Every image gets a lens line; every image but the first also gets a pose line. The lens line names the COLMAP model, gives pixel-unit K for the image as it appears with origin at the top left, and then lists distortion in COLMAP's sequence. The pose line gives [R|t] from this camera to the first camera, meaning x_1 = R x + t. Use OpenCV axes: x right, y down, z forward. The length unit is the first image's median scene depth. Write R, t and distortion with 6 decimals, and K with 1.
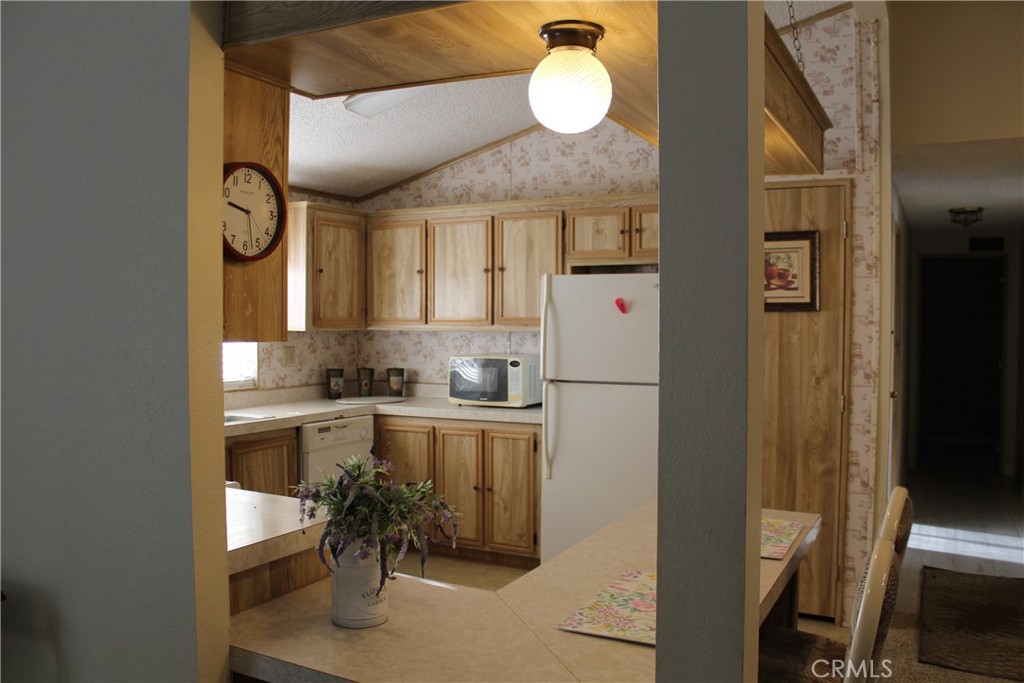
lens RADIAL K [[848.1, 0, 512.0], [0, 848.1, 341.5], [0, 0, 1]] dist [-0.135190, 0.004401]
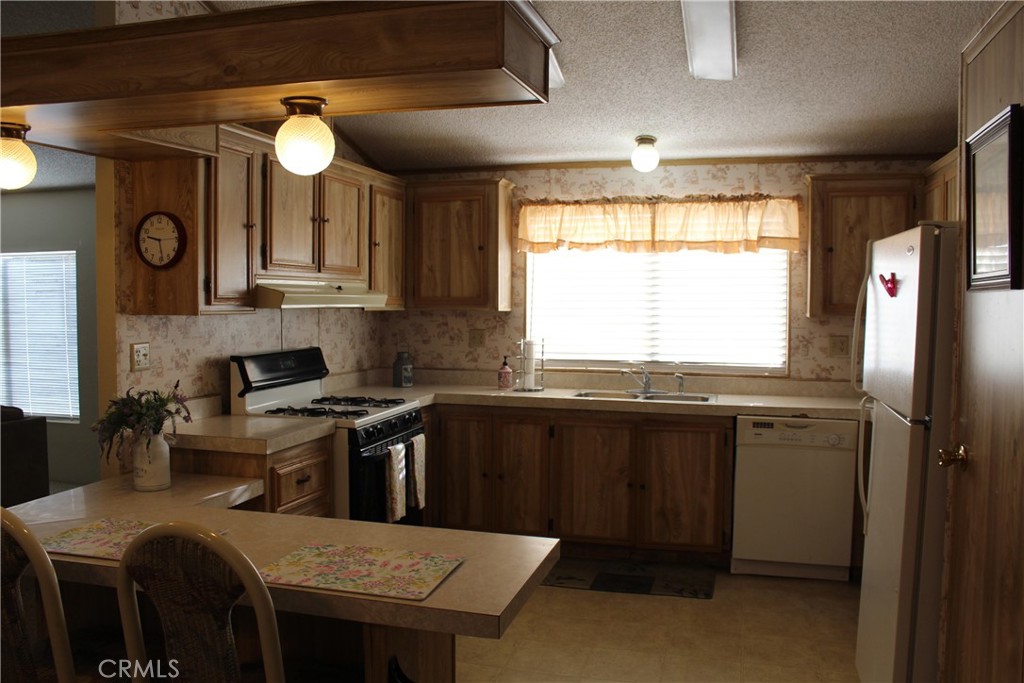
lens RADIAL K [[857.6, 0, 504.6], [0, 857.6, 337.3], [0, 0, 1]] dist [-0.156478, 0.139178]
pose [[0.204479, 0.042916, -0.977930, 0.582969], [-0.032172, 0.998793, 0.037104, -0.014785], [0.978342, 0.023875, 0.205613, 0.506046]]
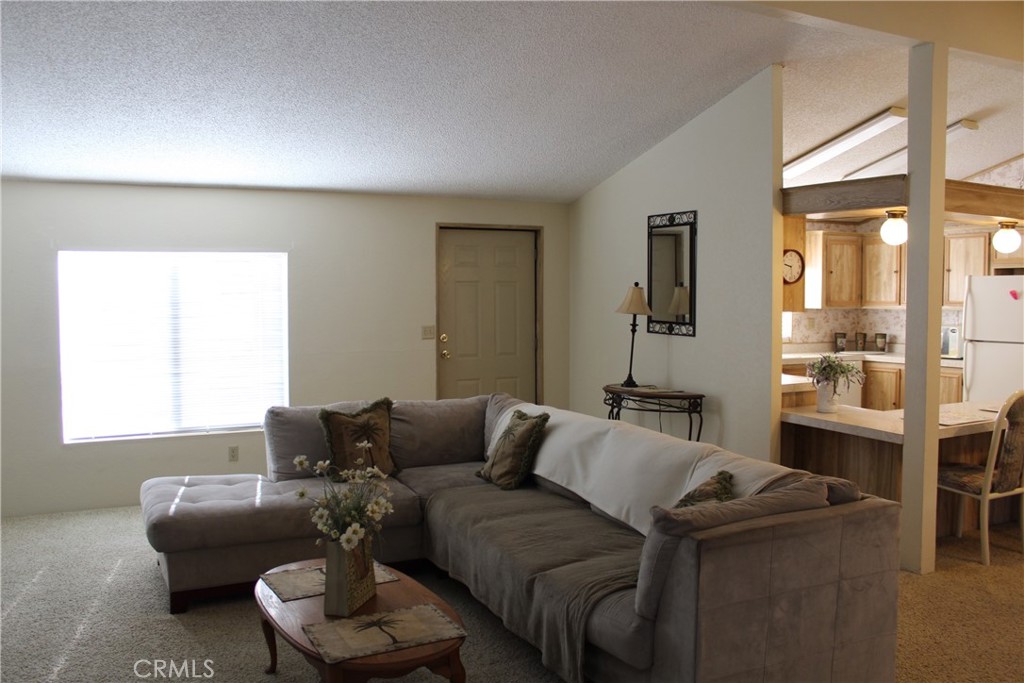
lens RADIAL K [[857.6, 0, 504.6], [0, 857.6, 337.3], [0, 0, 1]] dist [-0.156478, 0.139178]
pose [[0.814039, 0.026596, -0.580201, 0.215594], [-0.014342, 0.999567, 0.025697, 0.010634], [0.580633, -0.012597, 0.814068, -0.733002]]
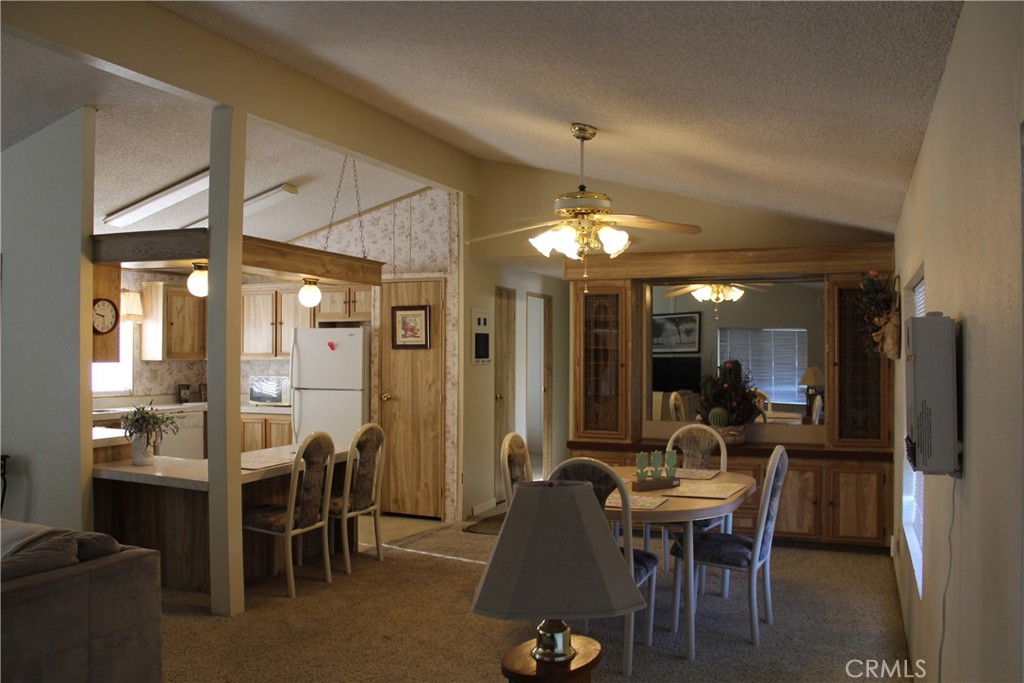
lens RADIAL K [[857.6, 0, 504.6], [0, 857.6, 337.3], [0, 0, 1]] dist [-0.156478, 0.139178]
pose [[0.996967, -0.000150, 0.077825, 0.302225], [0.003406, 0.999124, -0.041697, 0.013545], [-0.077750, 0.041836, 0.996095, -0.705197]]
